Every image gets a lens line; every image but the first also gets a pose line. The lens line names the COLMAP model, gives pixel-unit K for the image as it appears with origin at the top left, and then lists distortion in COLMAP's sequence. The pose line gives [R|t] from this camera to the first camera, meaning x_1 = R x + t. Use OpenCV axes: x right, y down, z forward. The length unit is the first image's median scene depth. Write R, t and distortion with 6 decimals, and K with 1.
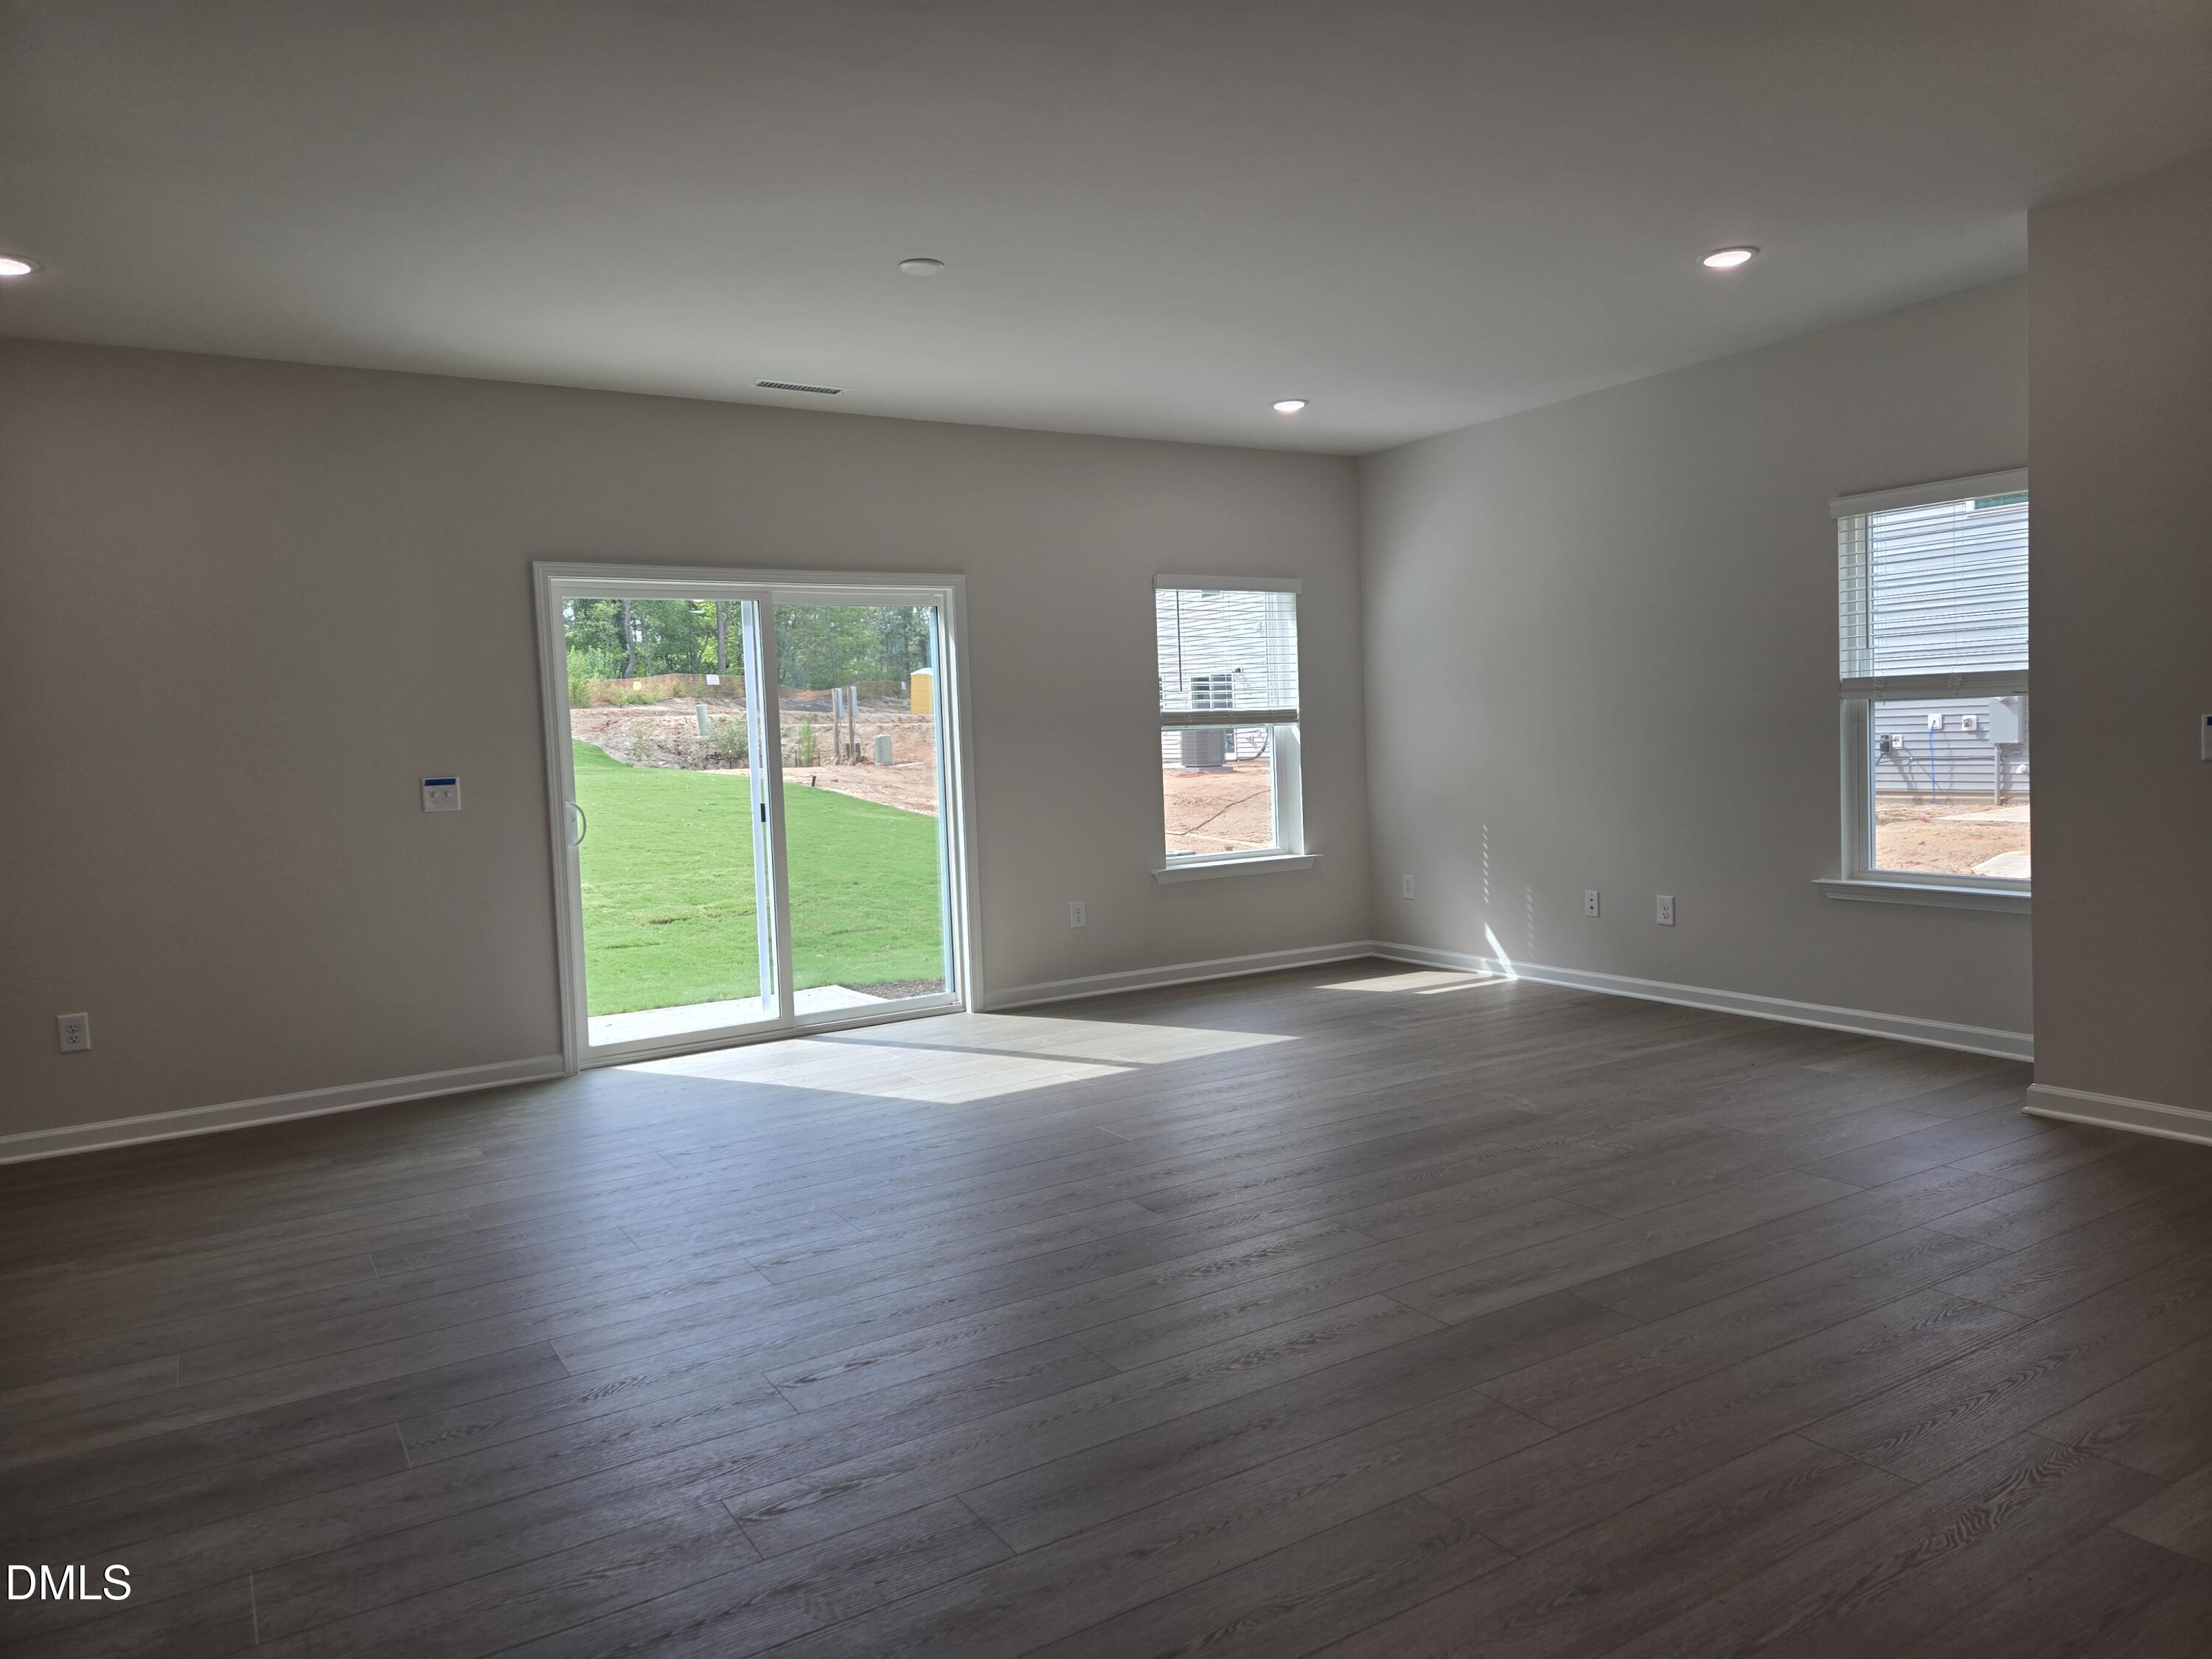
lens RADIAL K [[1476.5, 0, 1112.7], [0, 1476.5, 814.2], [0, 0, 1]] dist [0.080923, -0.065830]
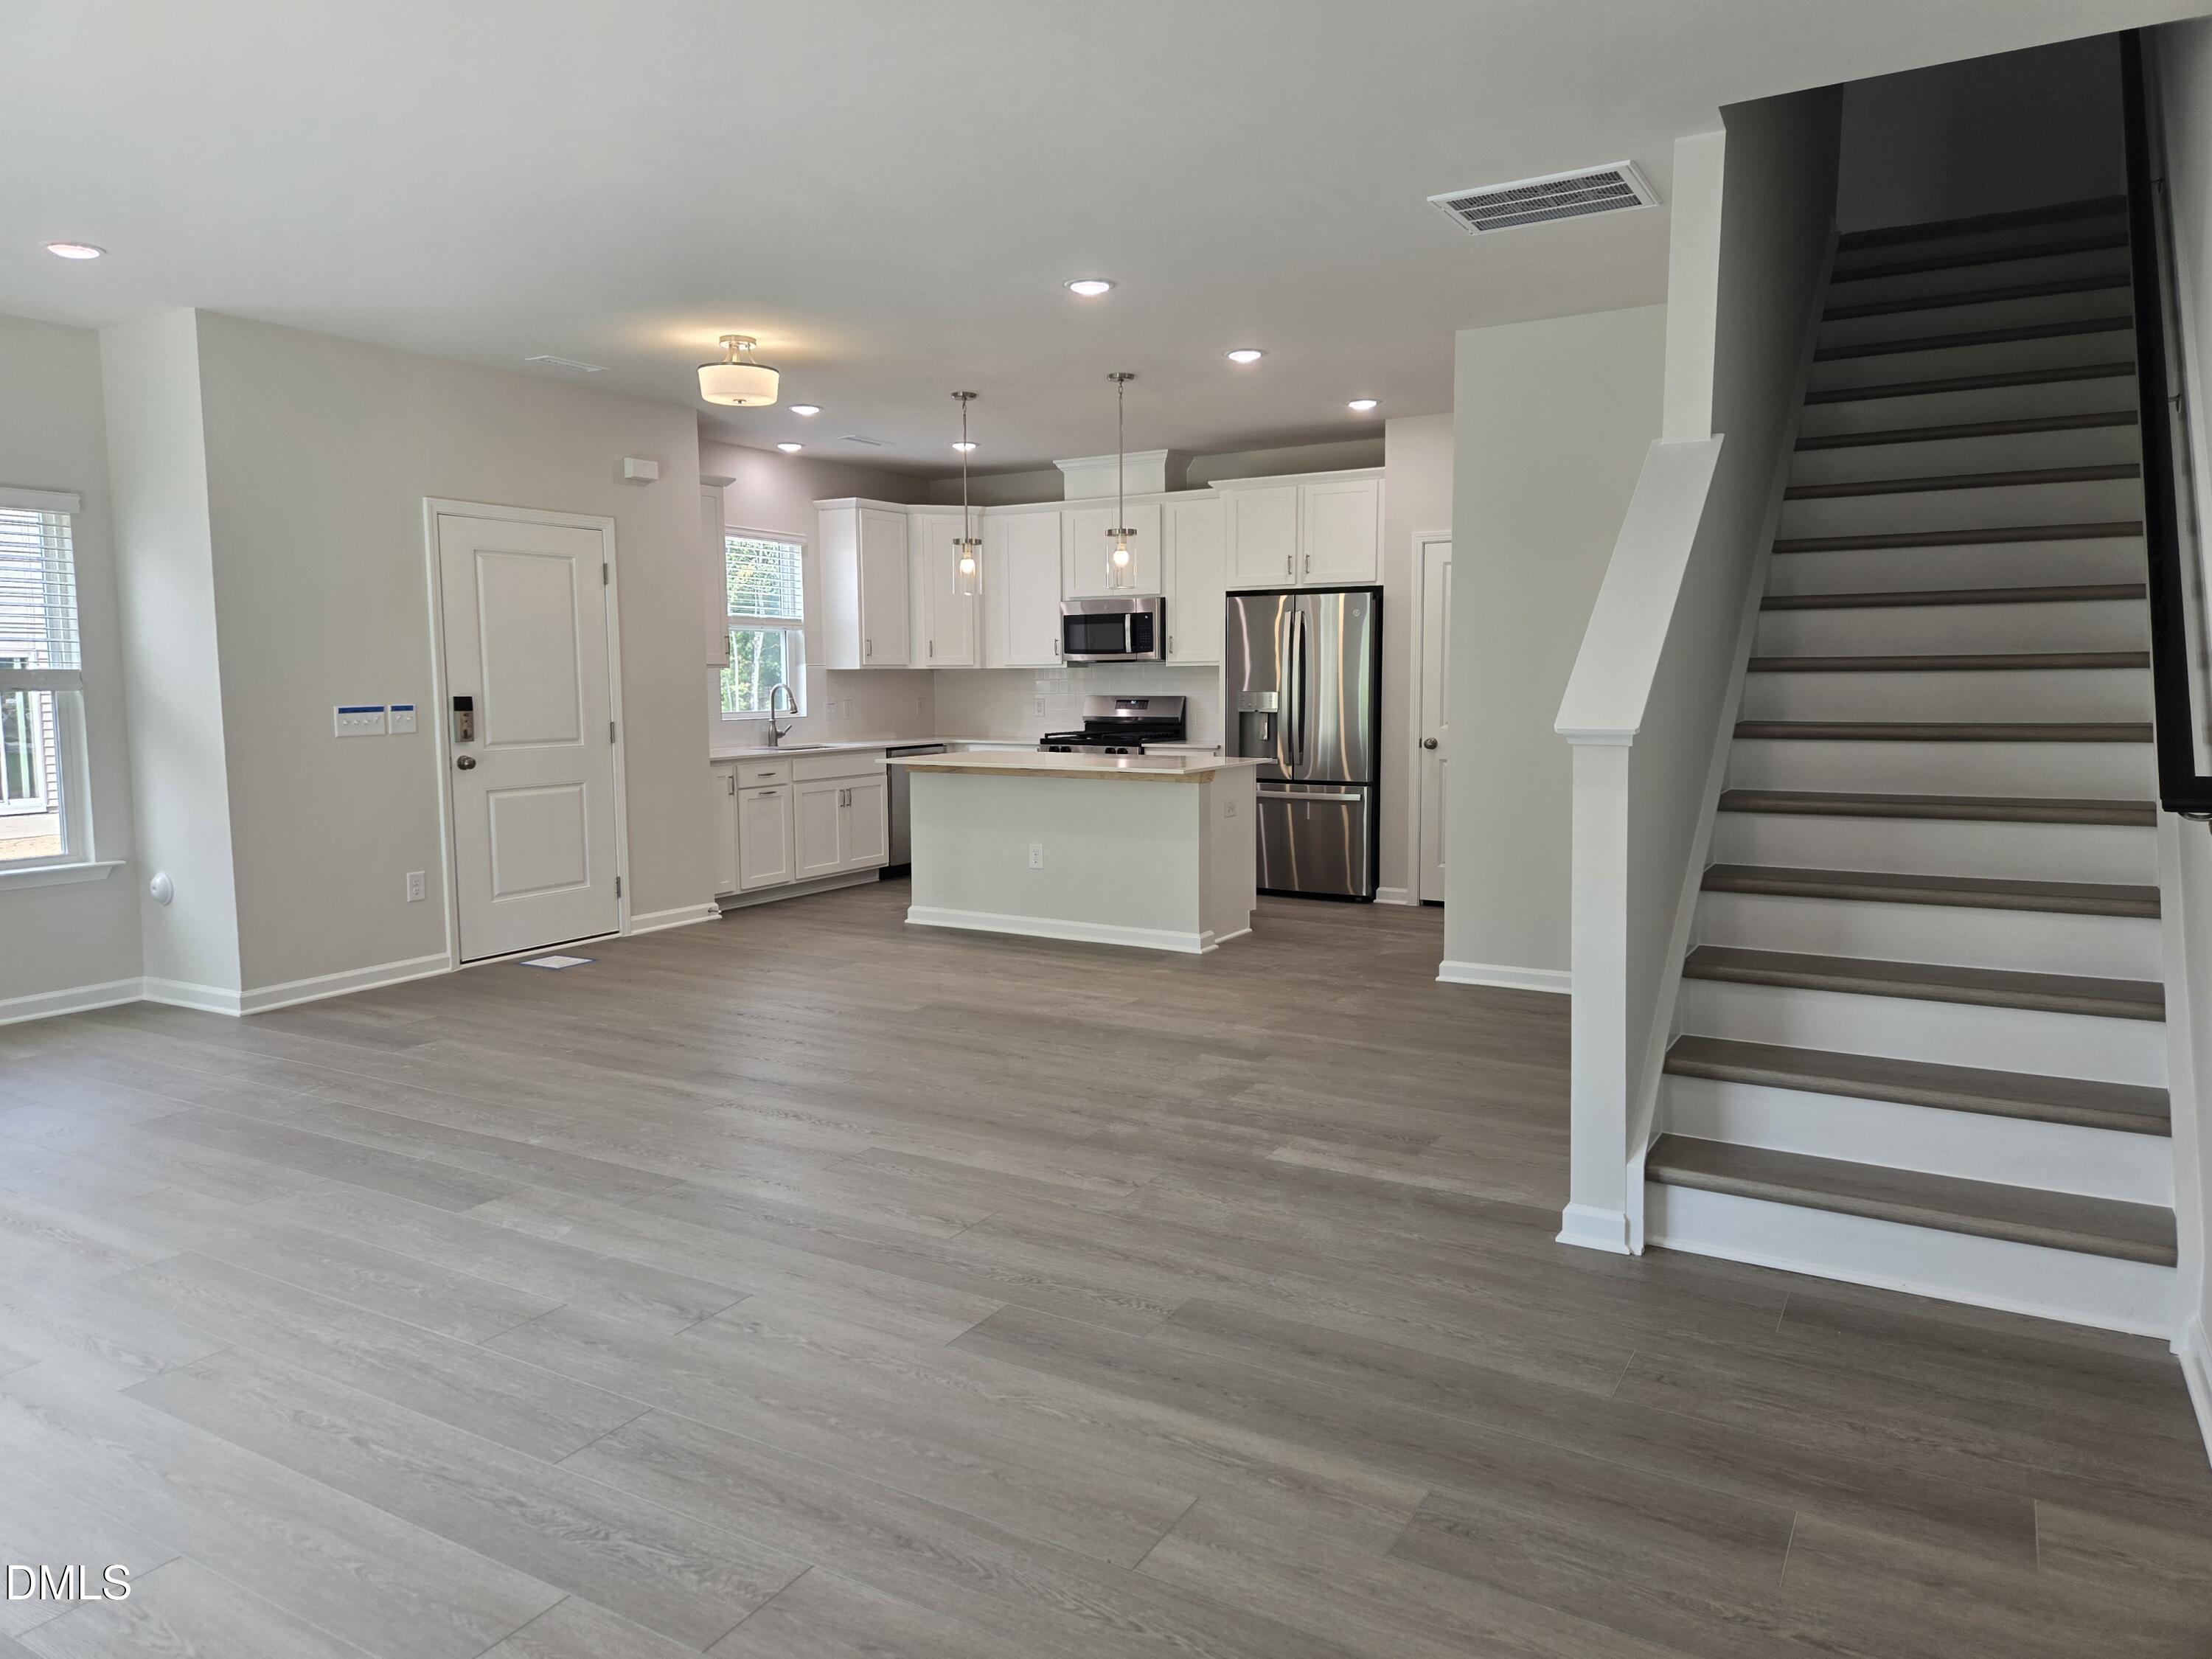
lens RADIAL K [[1508.3, 0, 1106.0], [0, 1508.3, 829.5], [0, 0, 1]] dist [0.041700, -0.000474]
pose [[-0.466802, -0.051435, 0.882865, -0.687402], [0.077906, 0.992034, 0.098987, -0.022618], [-0.880924, 0.114988, -0.459077, 0.737292]]
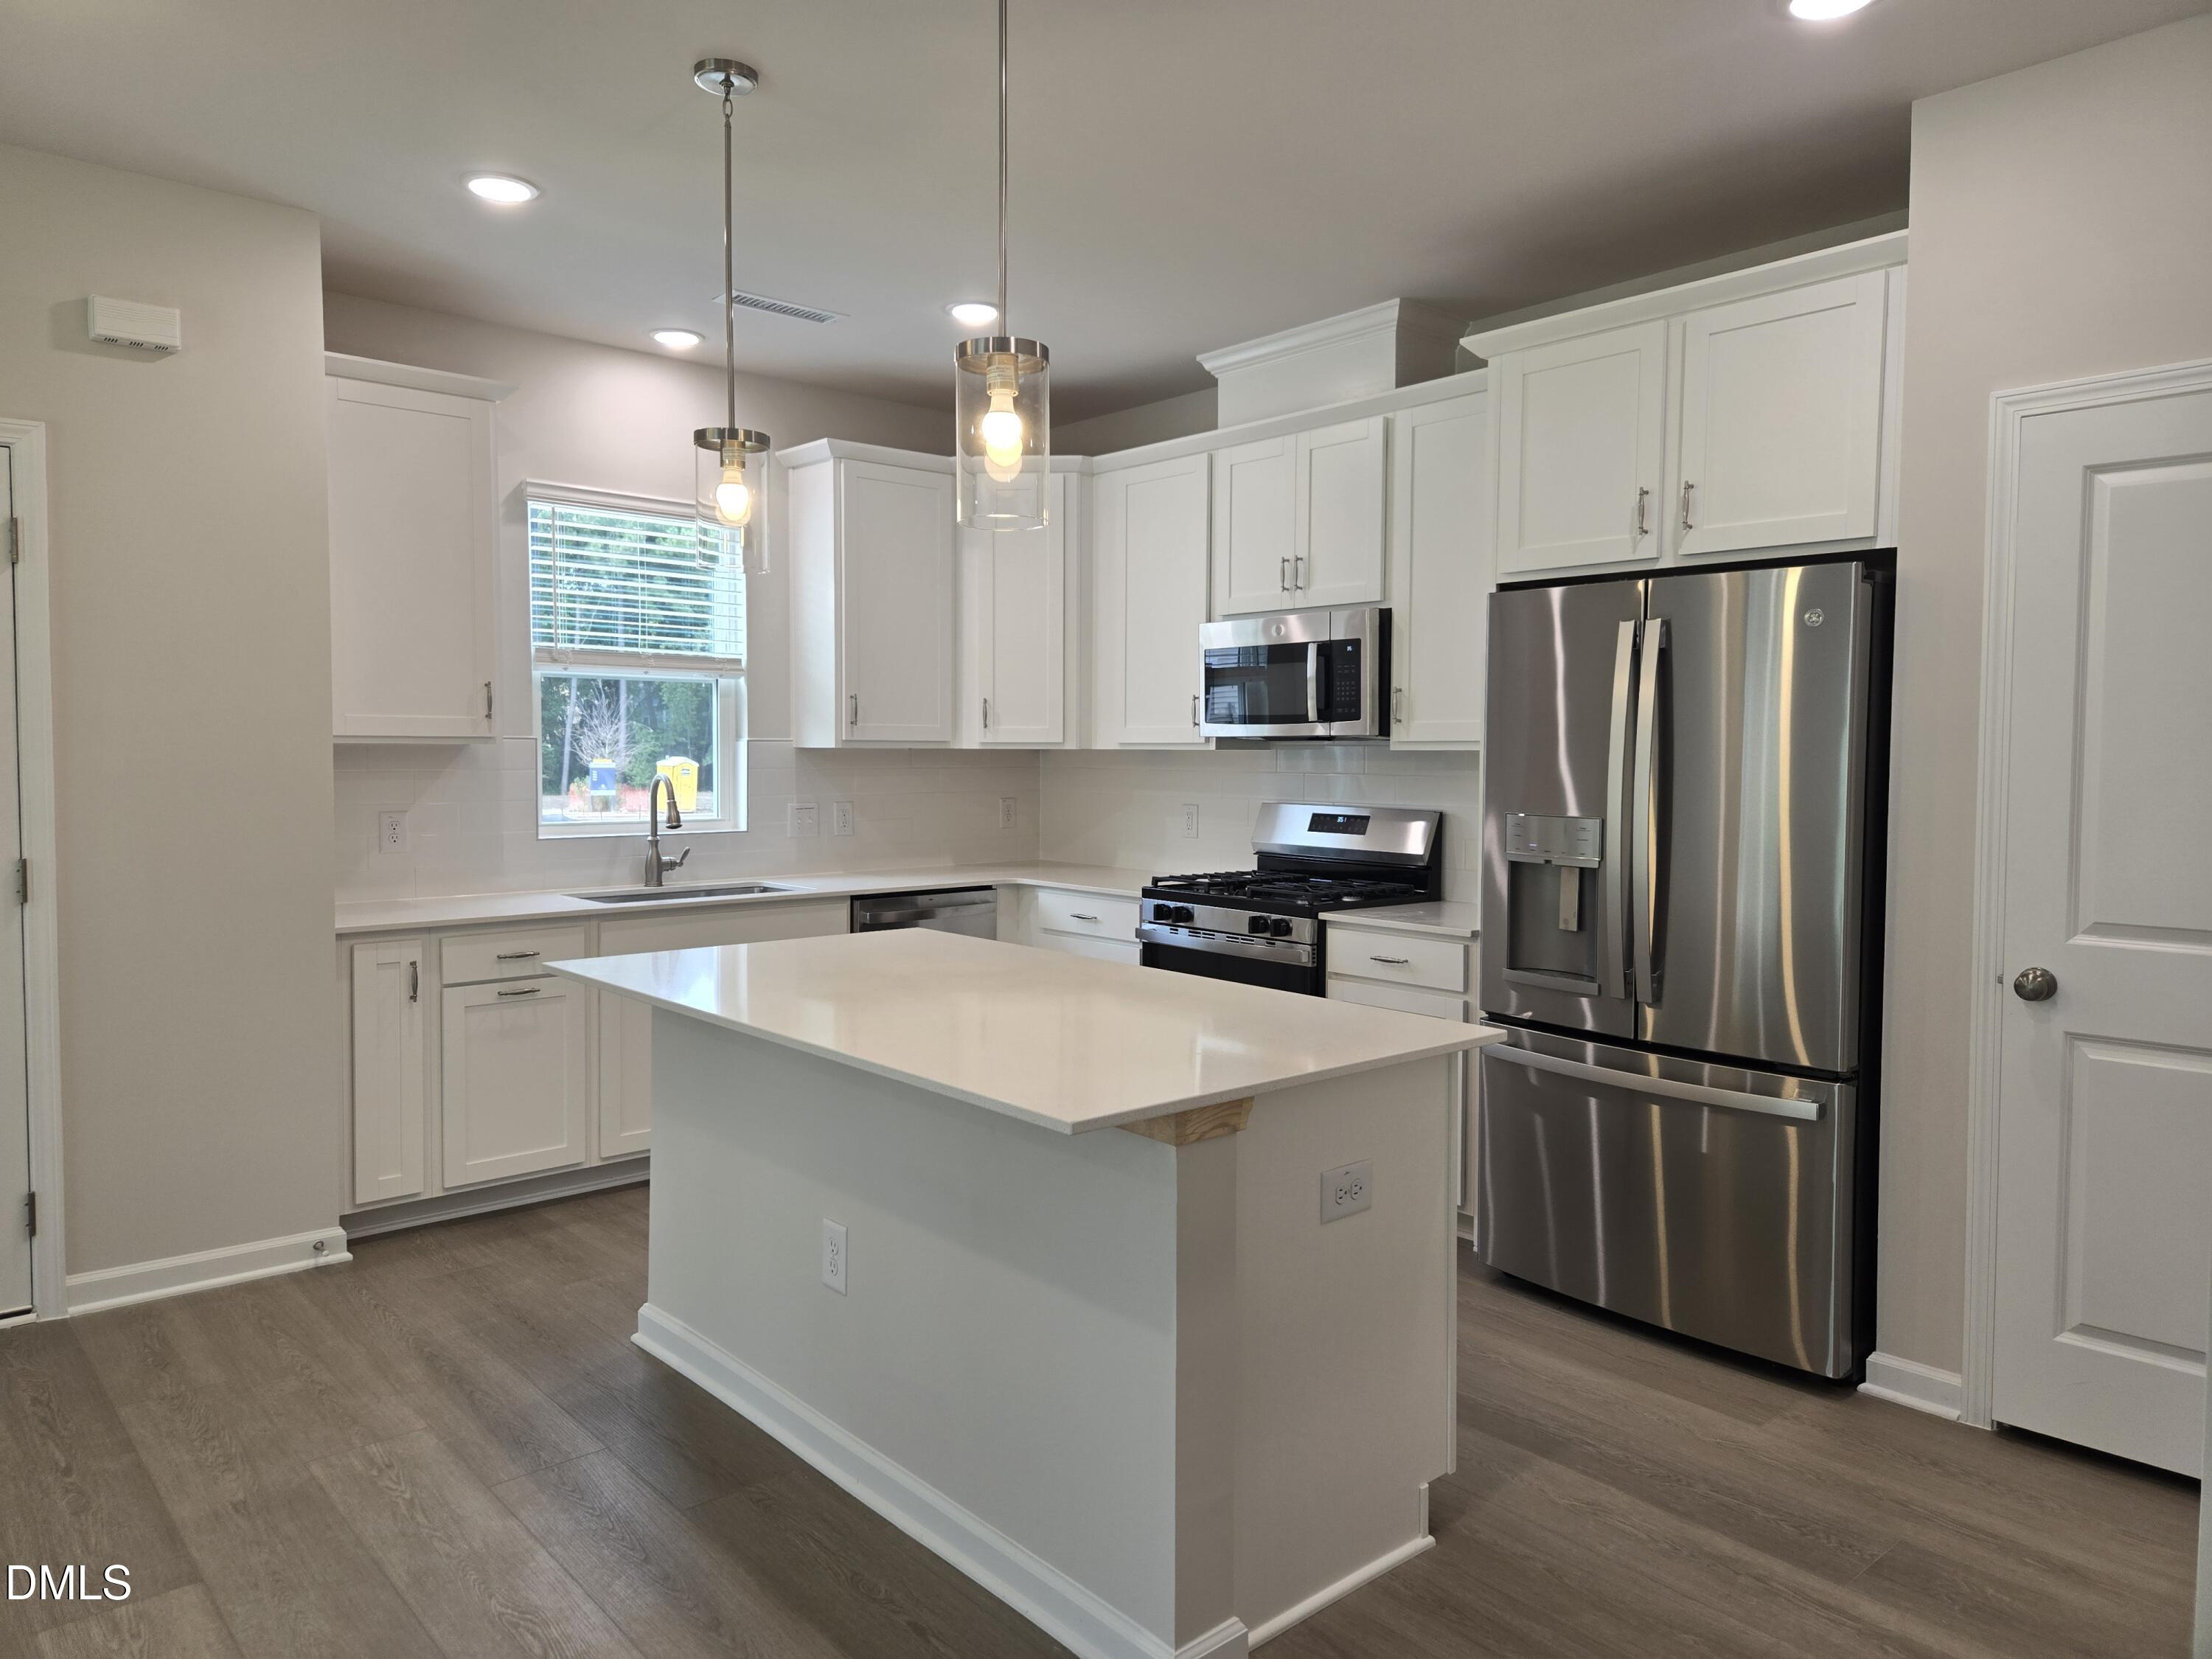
lens RADIAL K [[1485.8, 0, 1096.8], [0, 1485.8, 812.5], [0, 0, 1]] dist [0.076207, -0.067379]
pose [[-0.162735, -0.007315, 0.986643, -0.010724], [0.059537, 0.998078, 0.017219, -0.021427], [-0.984872, 0.061544, -0.161987, 0.189560]]
